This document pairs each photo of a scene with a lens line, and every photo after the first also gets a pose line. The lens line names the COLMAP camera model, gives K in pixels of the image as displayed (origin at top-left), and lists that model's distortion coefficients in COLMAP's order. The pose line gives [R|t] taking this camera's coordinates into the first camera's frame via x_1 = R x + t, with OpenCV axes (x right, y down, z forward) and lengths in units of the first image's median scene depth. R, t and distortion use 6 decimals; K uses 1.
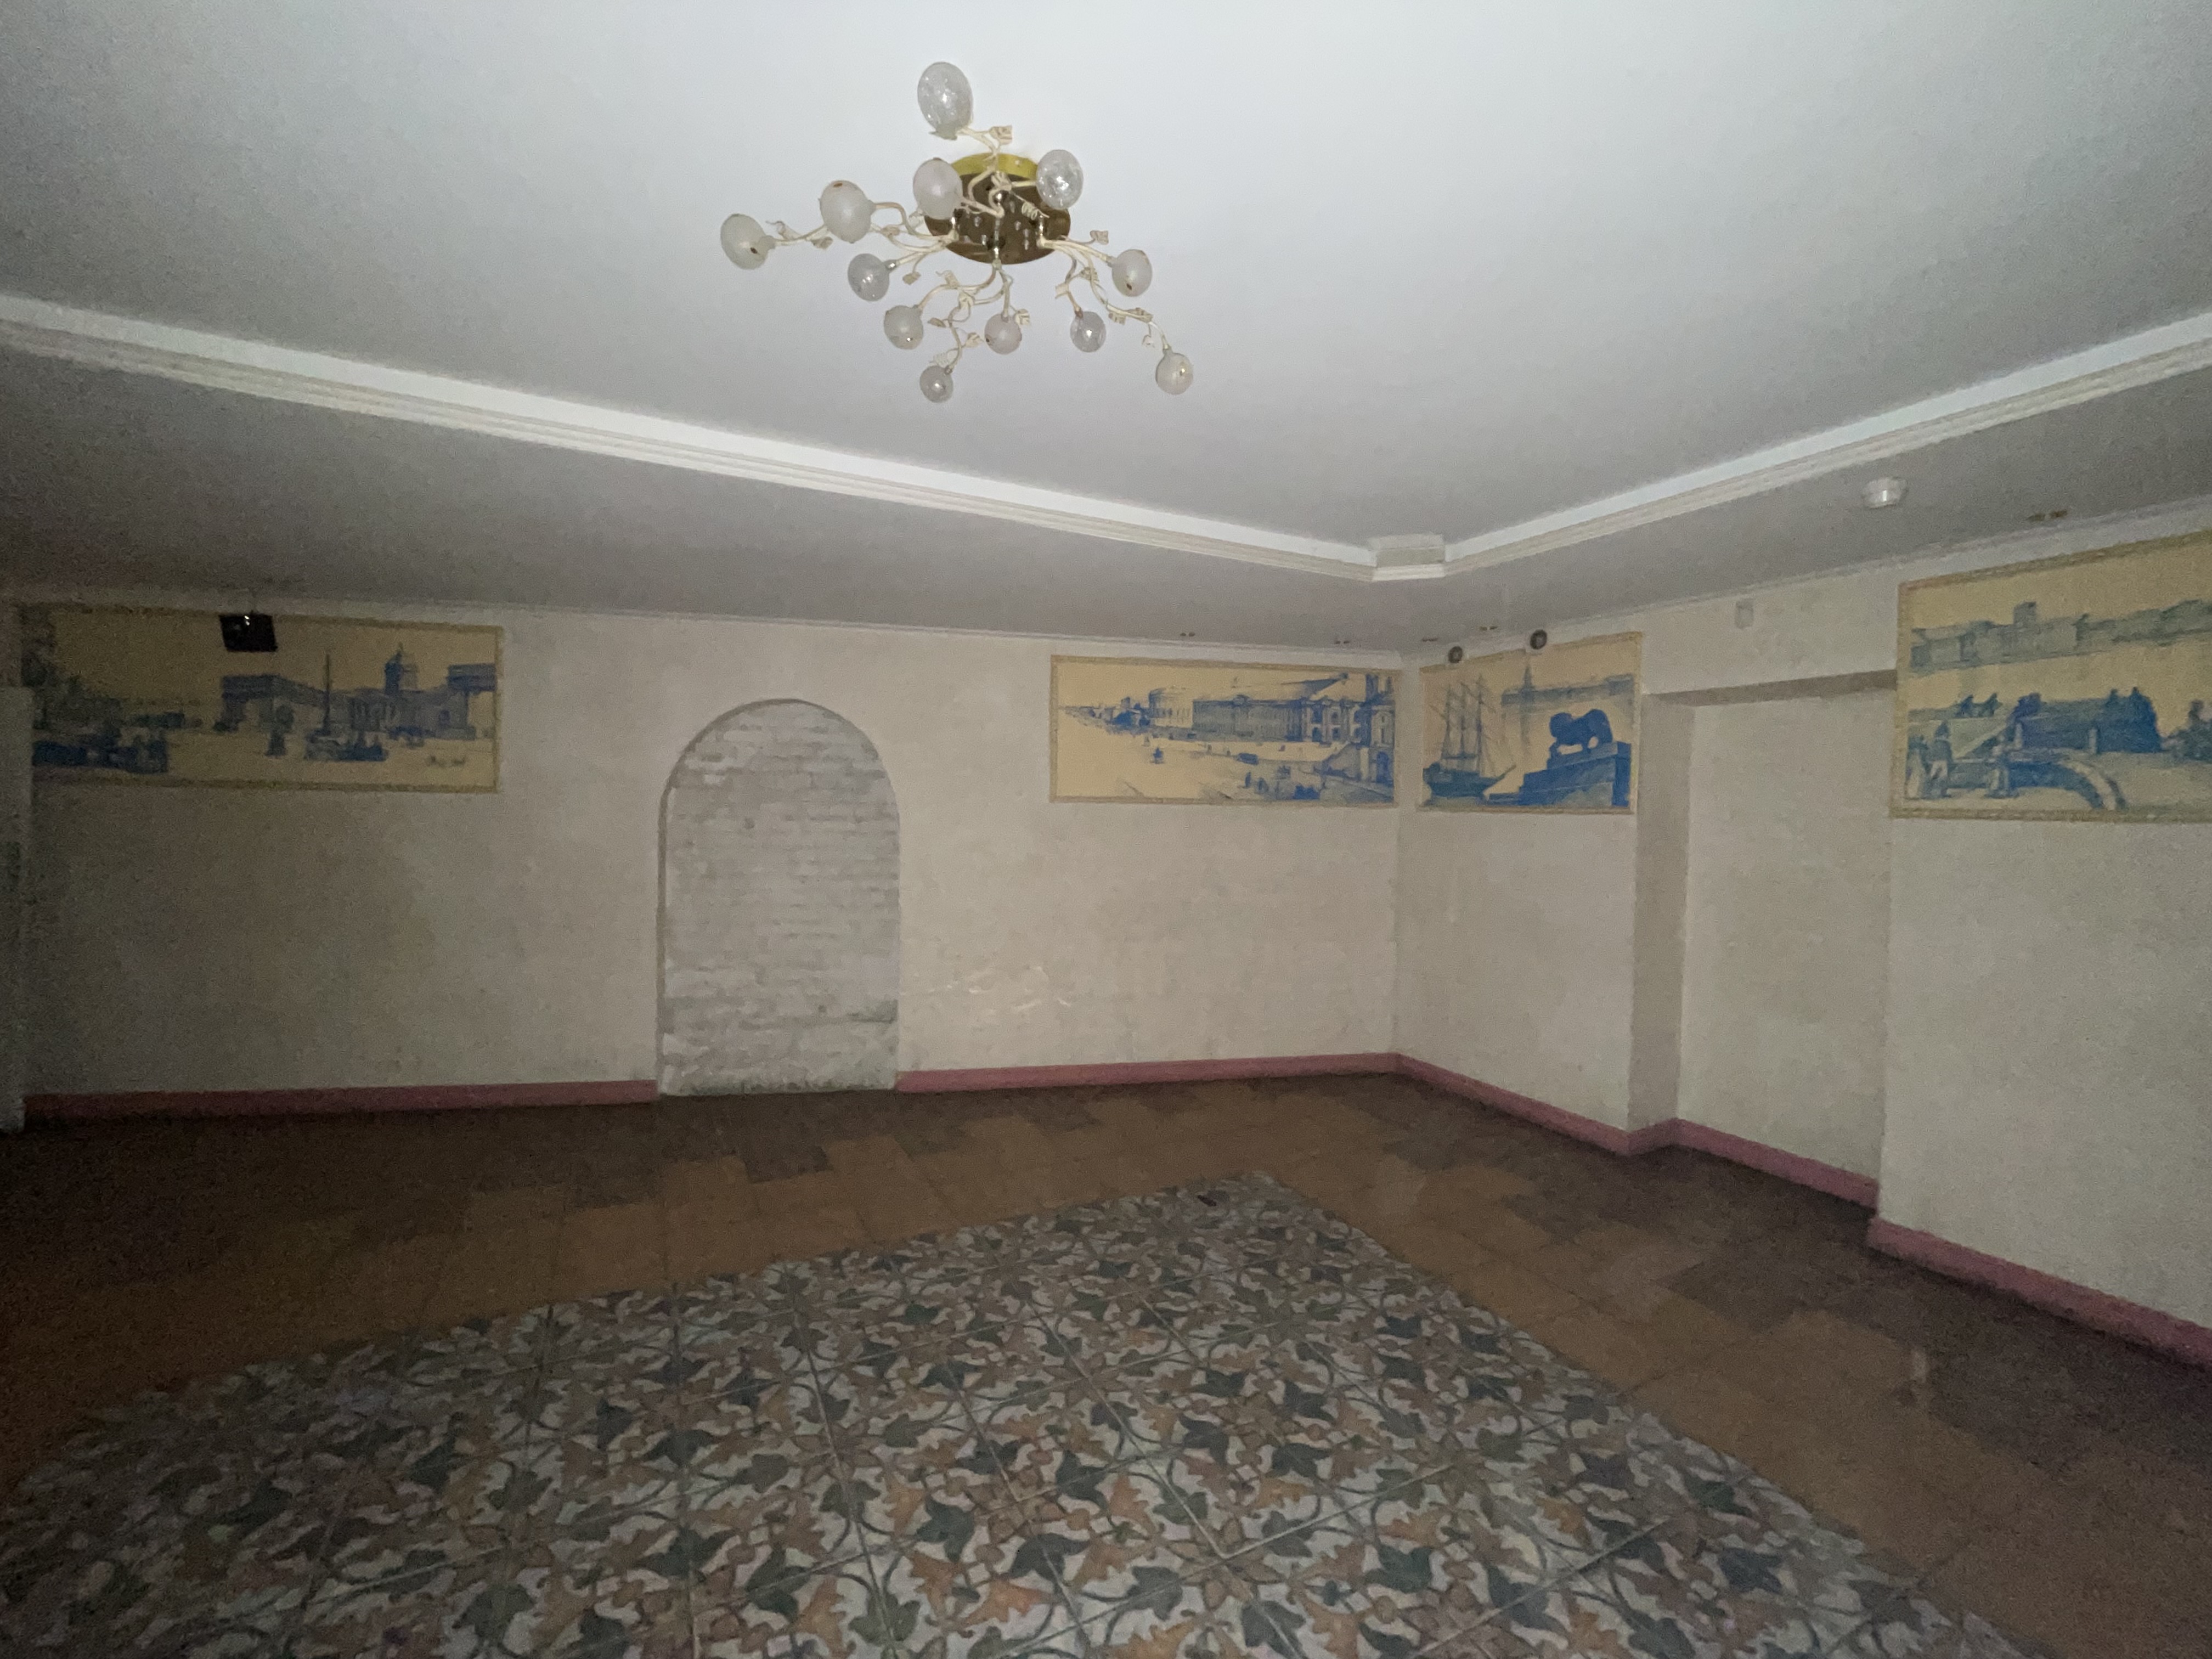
lens RADIAL K [[895.8, 0, 1111.5], [0, 895.8, 826.8], [0, 0, 1]] dist [-0.003286, -0.000059]
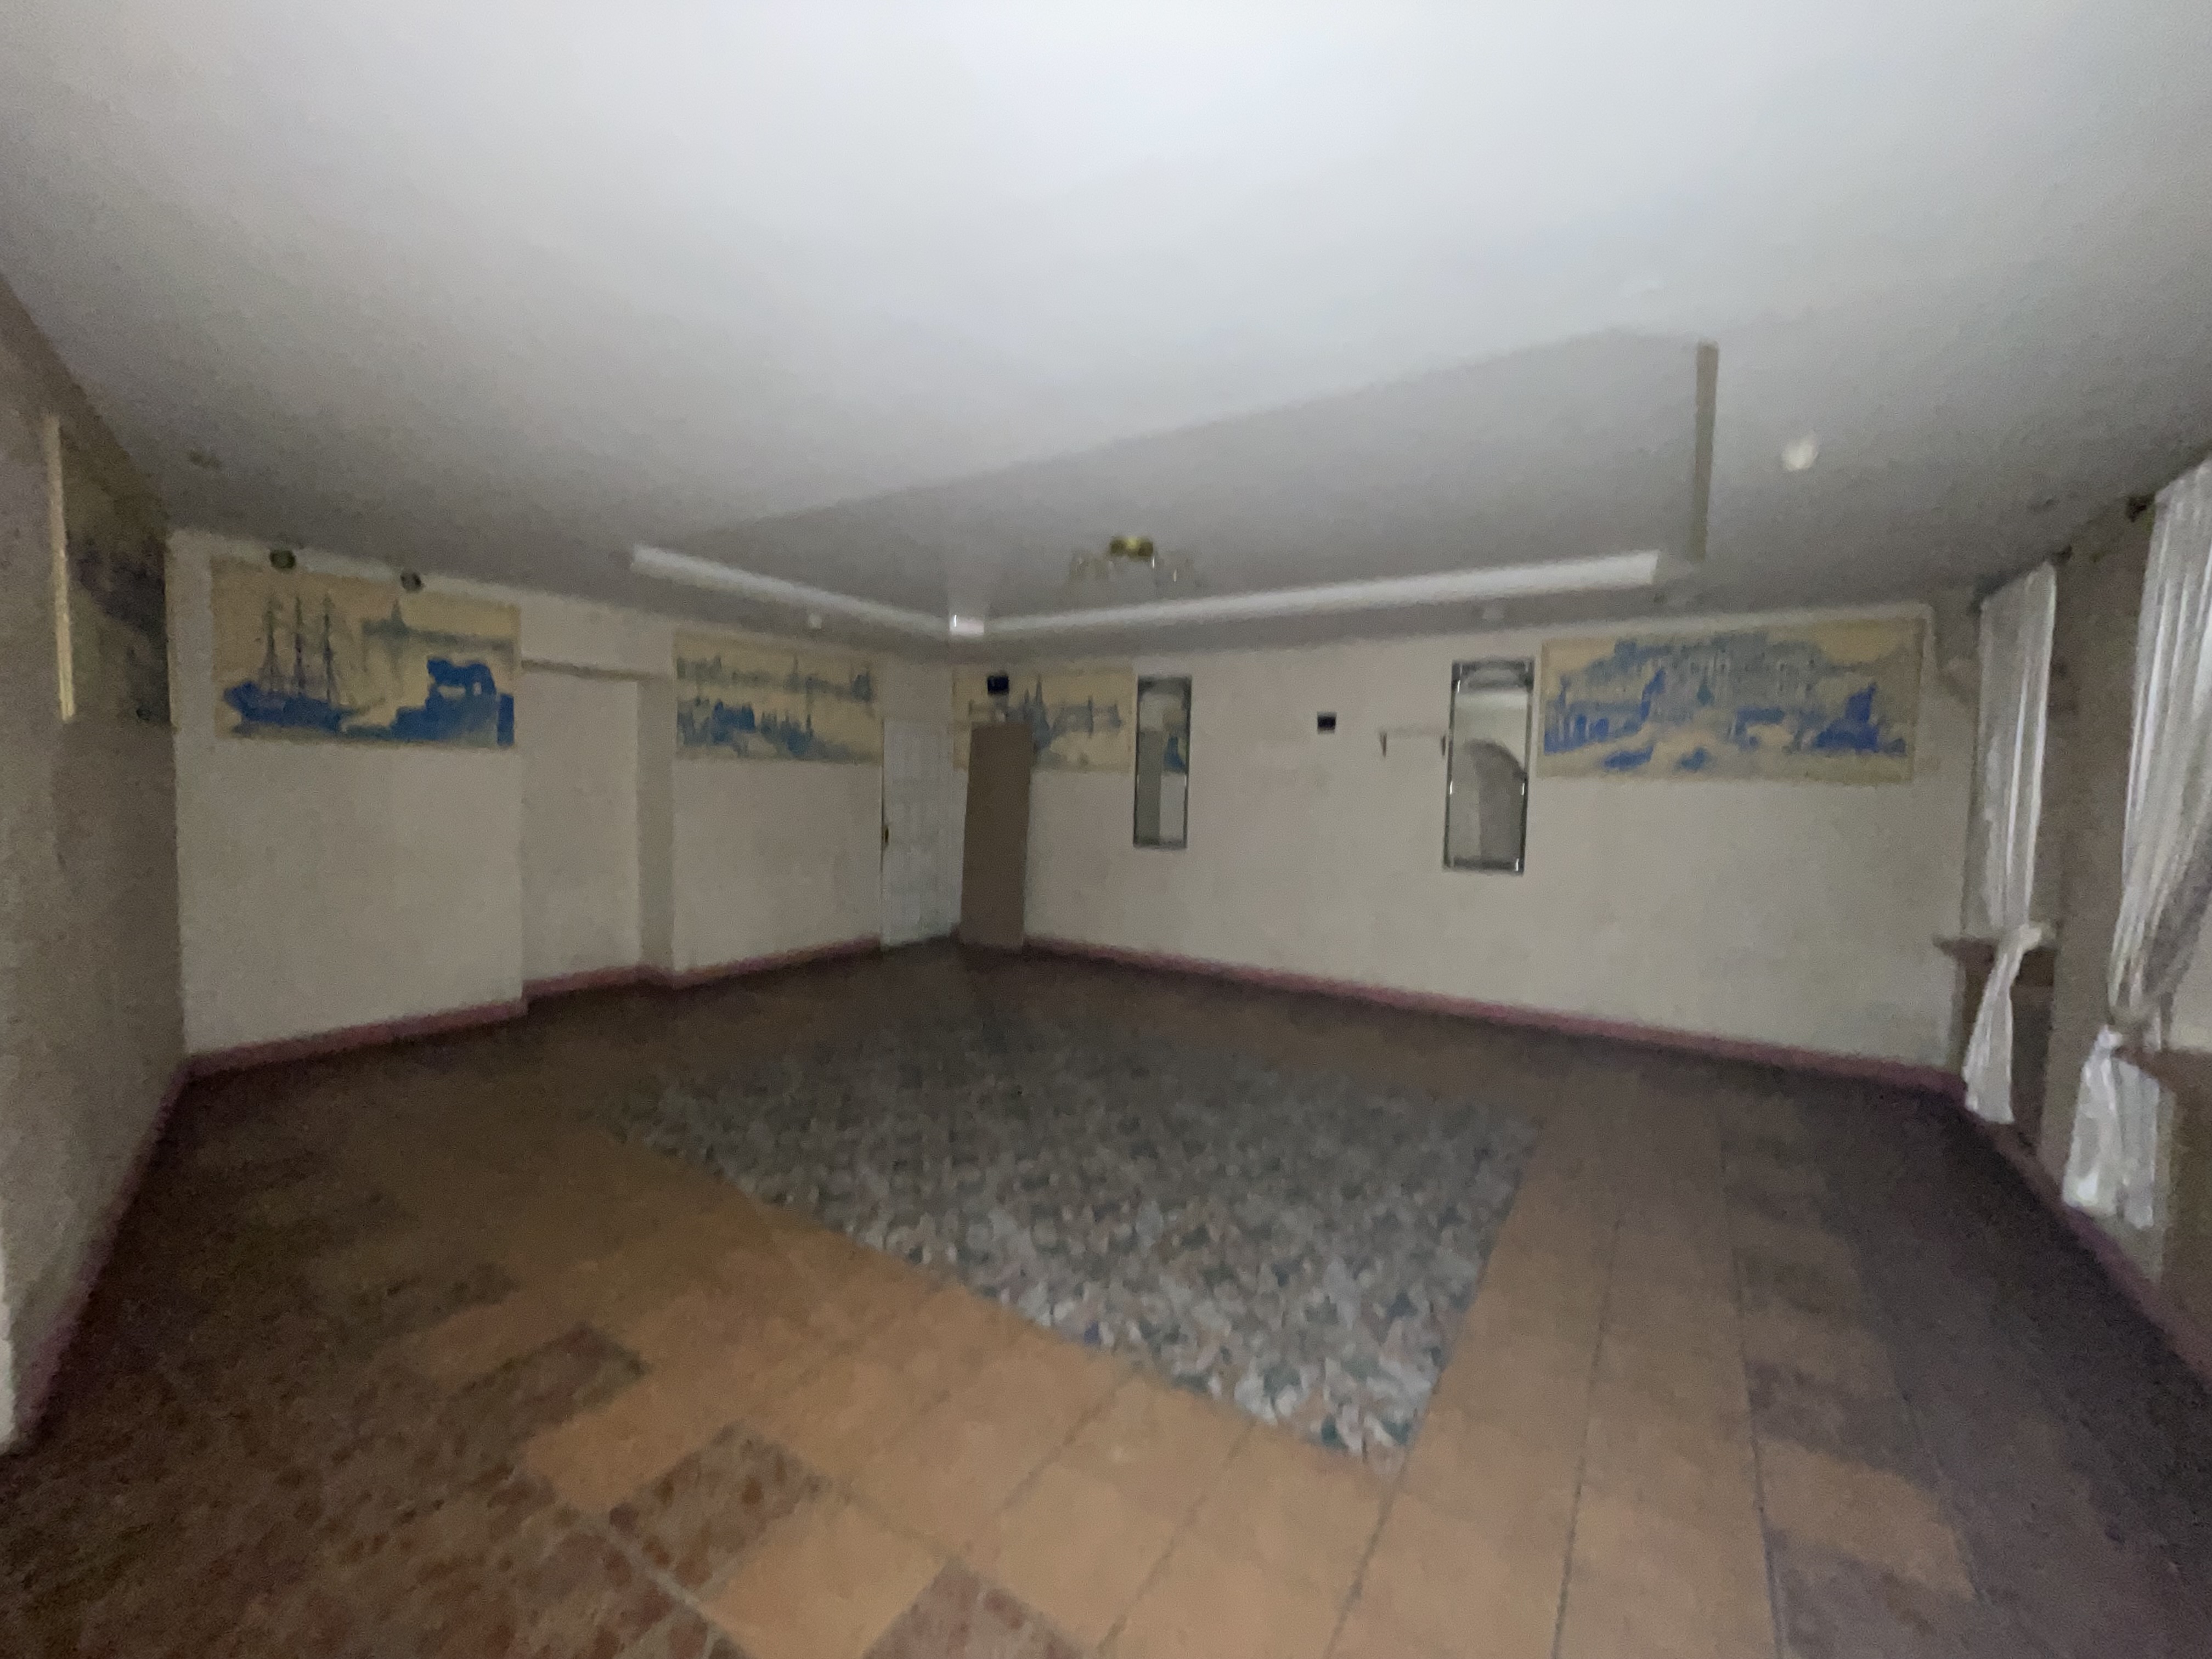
lens RADIAL K [[895.8, 0, 1098.7], [0, 895.8, 830.3], [0, 0, 1]] dist [-0.003286, -0.000059]
pose [[-0.490161, -0.083921, 0.867582, -0.904193], [-0.021952, 0.996227, 0.083962, -0.026002], [-0.871355, 0.022109, -0.490154, 0.876508]]
